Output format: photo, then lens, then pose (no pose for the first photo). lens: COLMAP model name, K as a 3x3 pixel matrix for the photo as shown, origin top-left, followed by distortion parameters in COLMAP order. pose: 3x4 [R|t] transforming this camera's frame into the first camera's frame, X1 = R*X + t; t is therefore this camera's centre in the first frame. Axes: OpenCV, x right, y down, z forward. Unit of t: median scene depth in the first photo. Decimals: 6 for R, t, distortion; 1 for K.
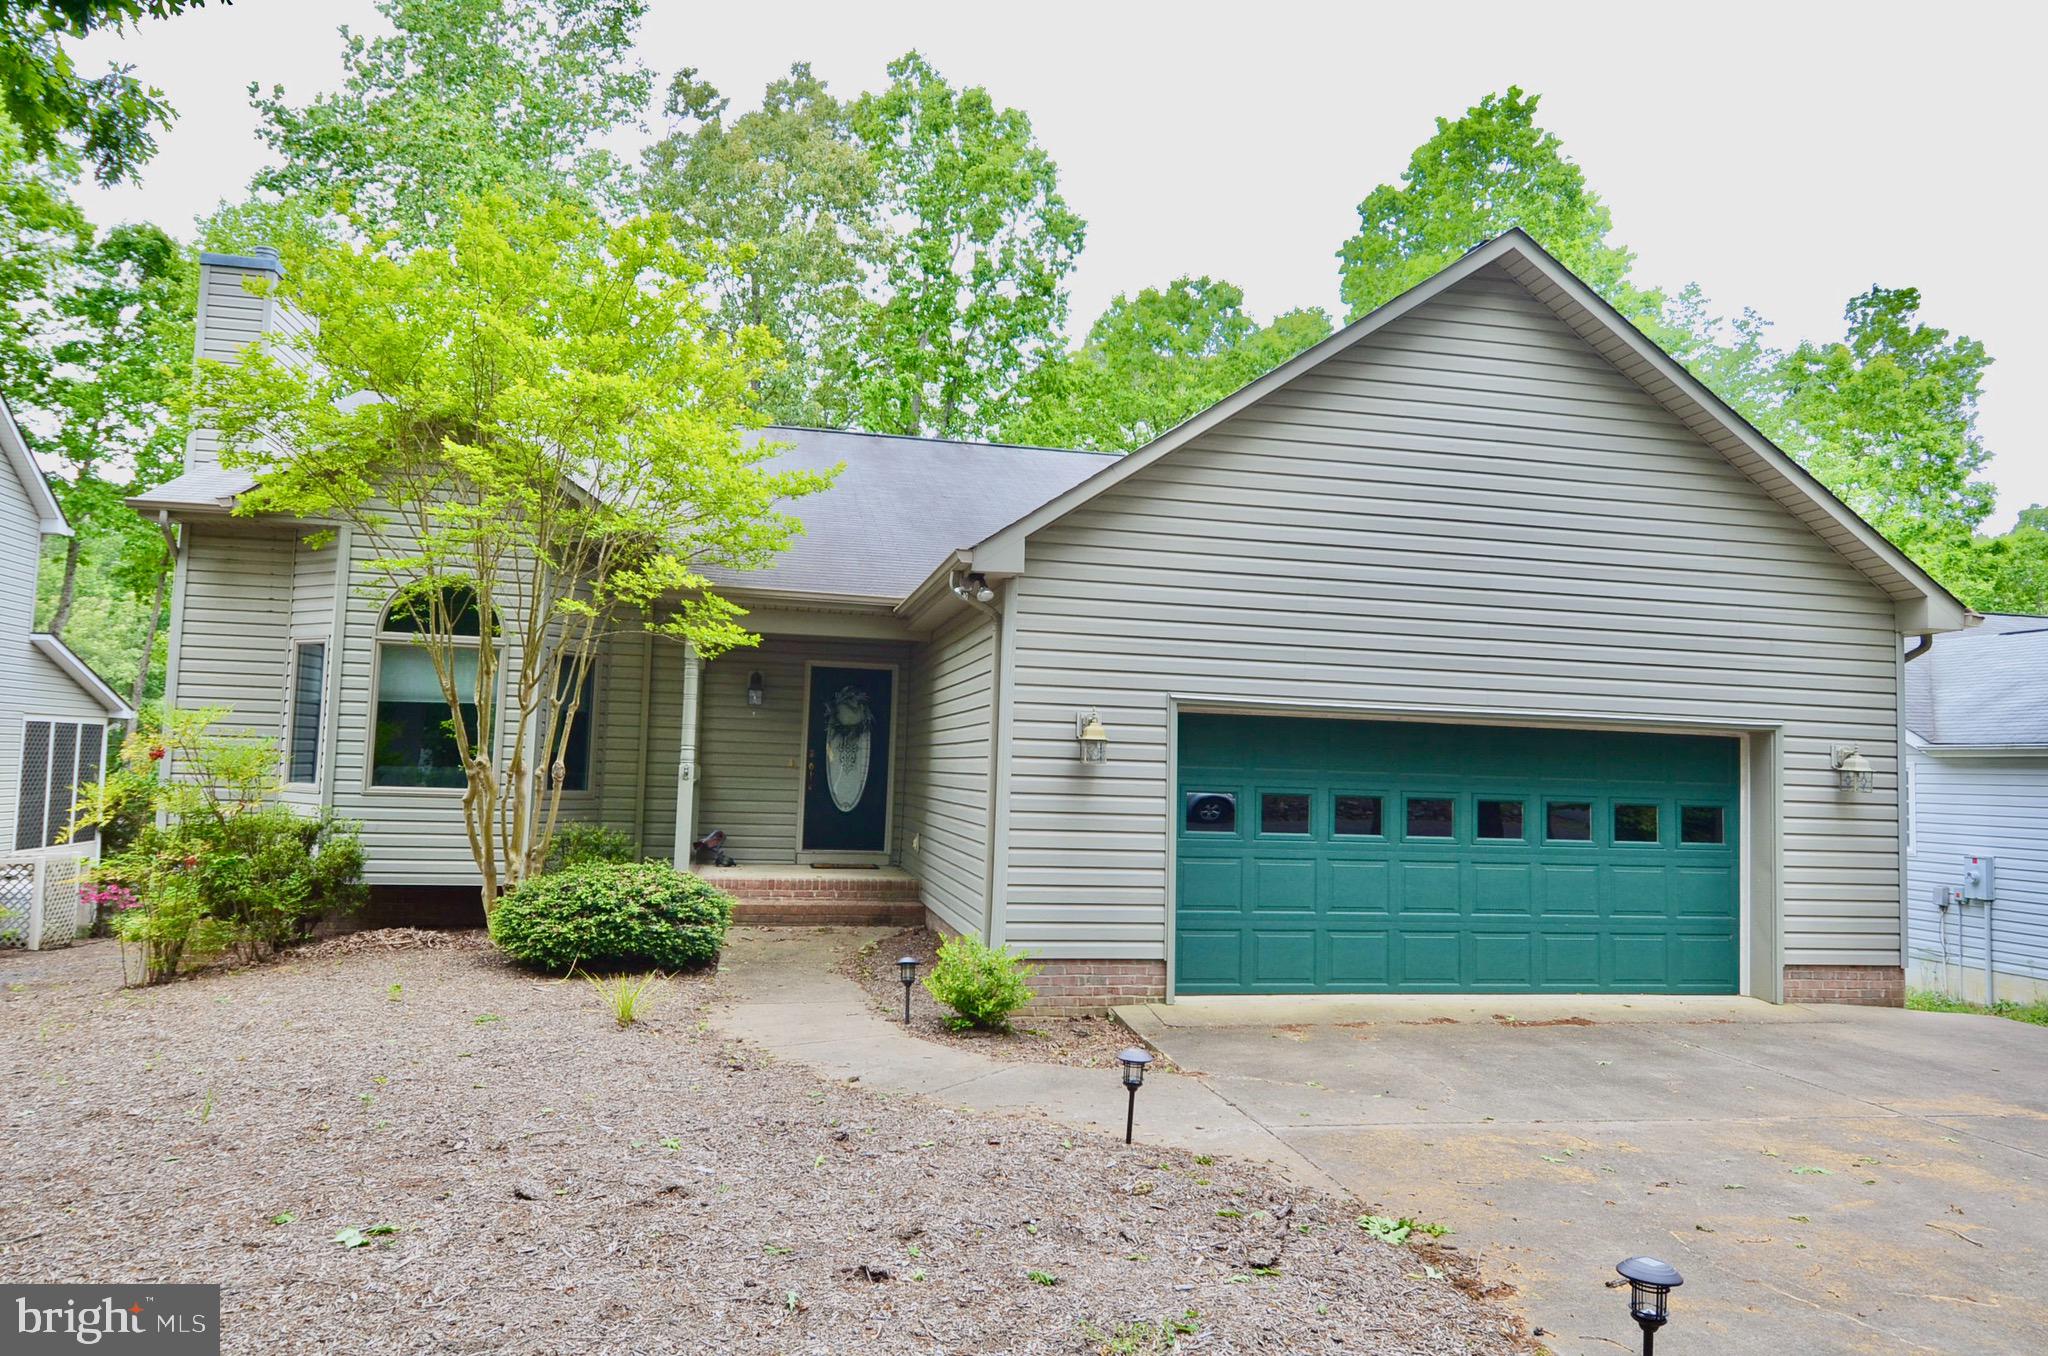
lens RADIAL K [[1278.4, 0, 1024.0], [0, 1278.4, 678.0], [0, 0, 1]] dist [0.037190, -0.032854]
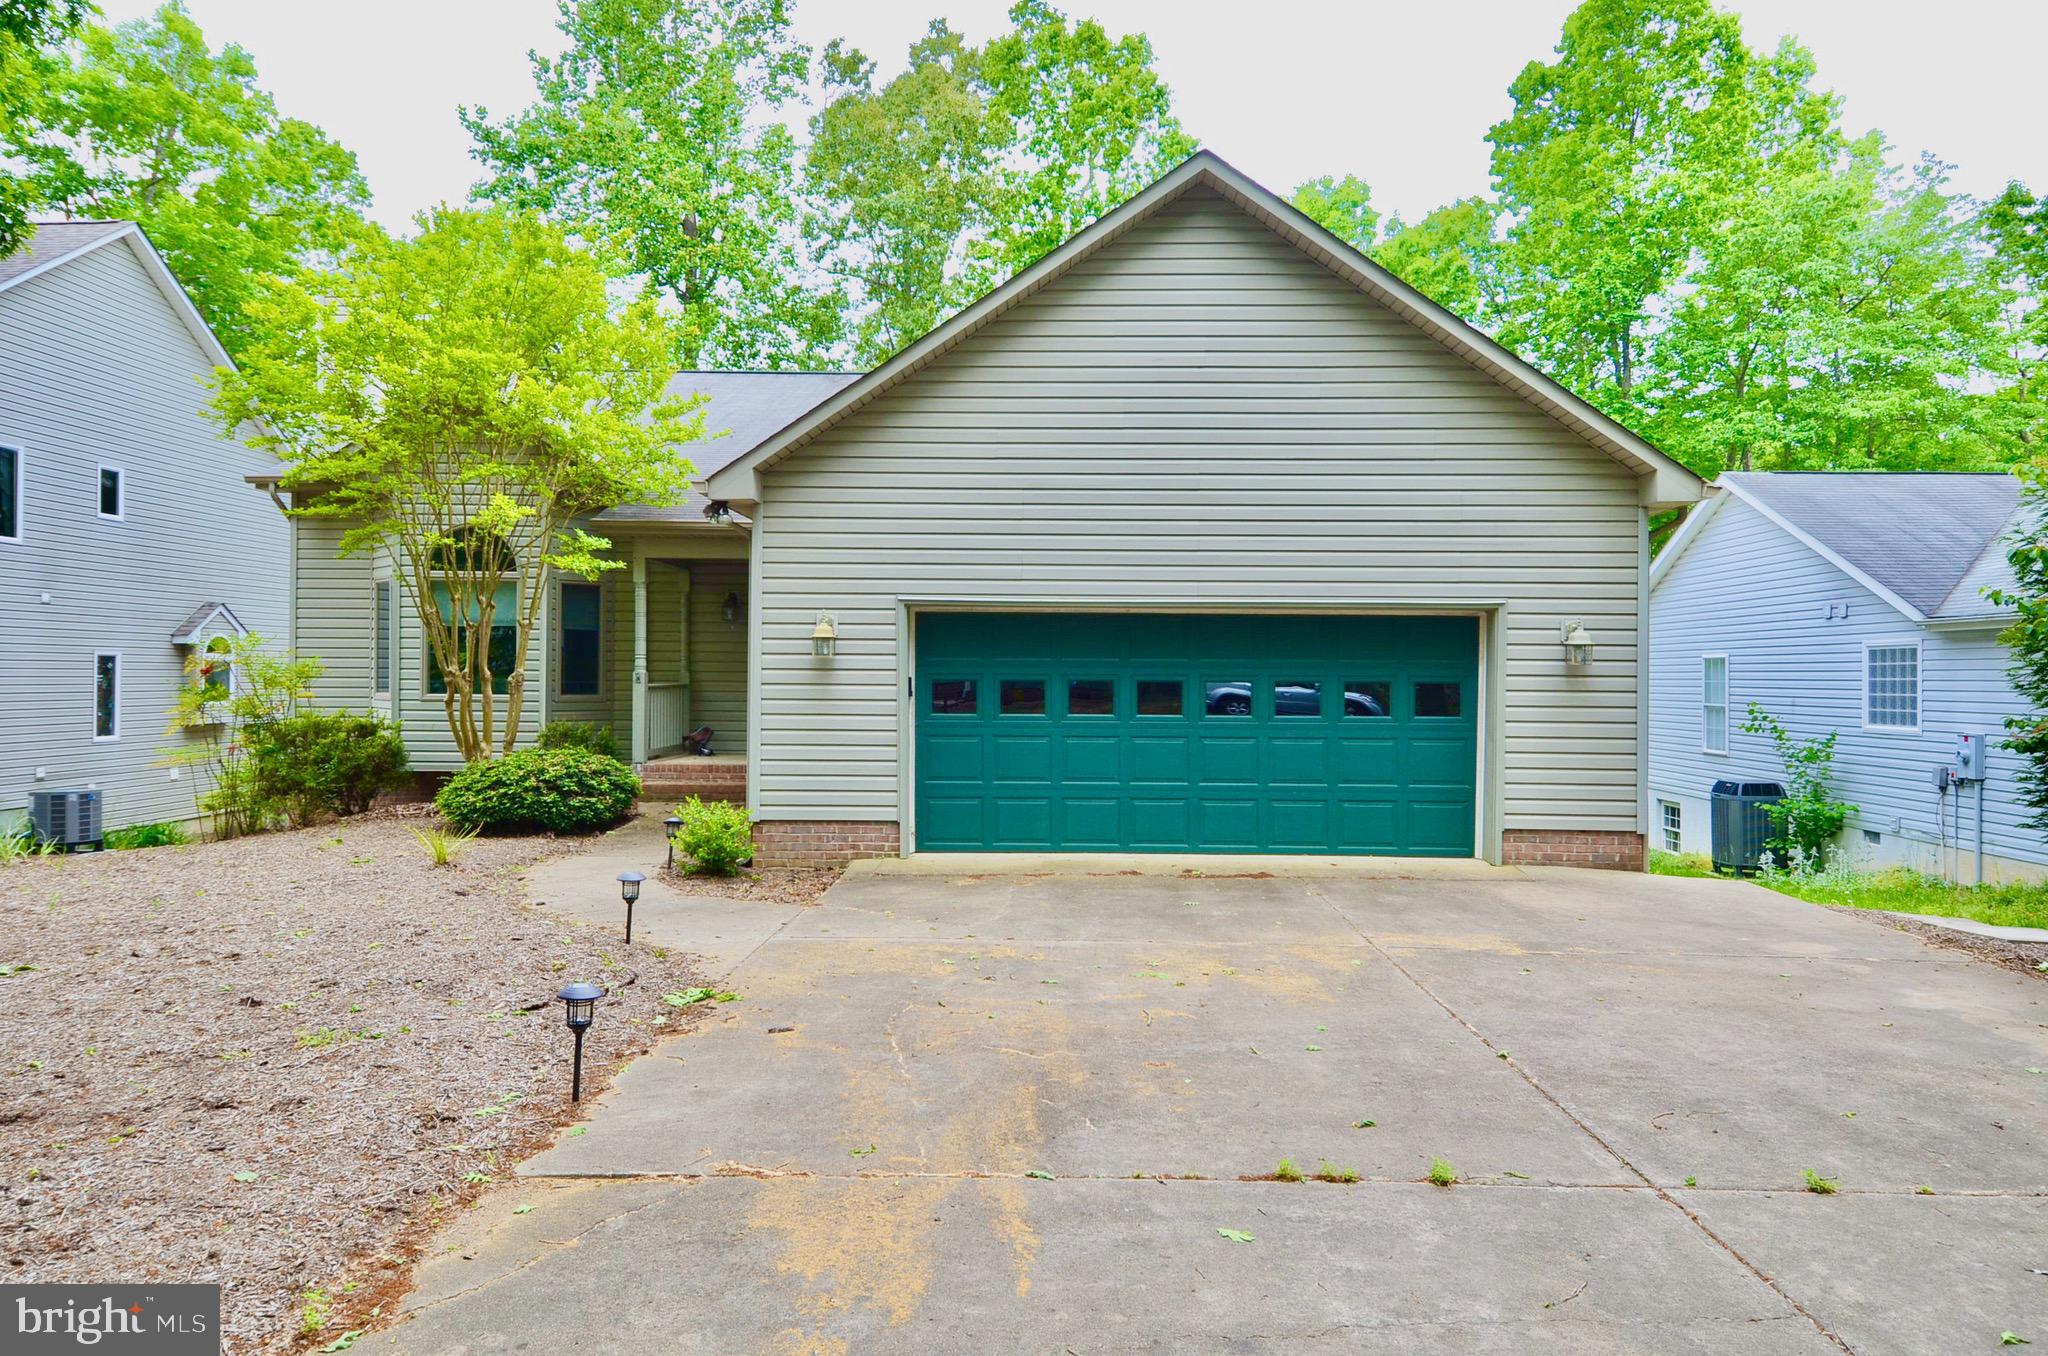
lens RADIAL K [[1217.1, 0, 1024.0], [0, 1217.1, 678.0], [0, 0, 1]] dist [0.033443, -0.028227]
pose [[0.976080, -0.024193, -0.216063, 0.392170], [0.038907, 0.997184, 0.064111, 0.017031], [0.213903, -0.070984, 0.974272, -0.051278]]
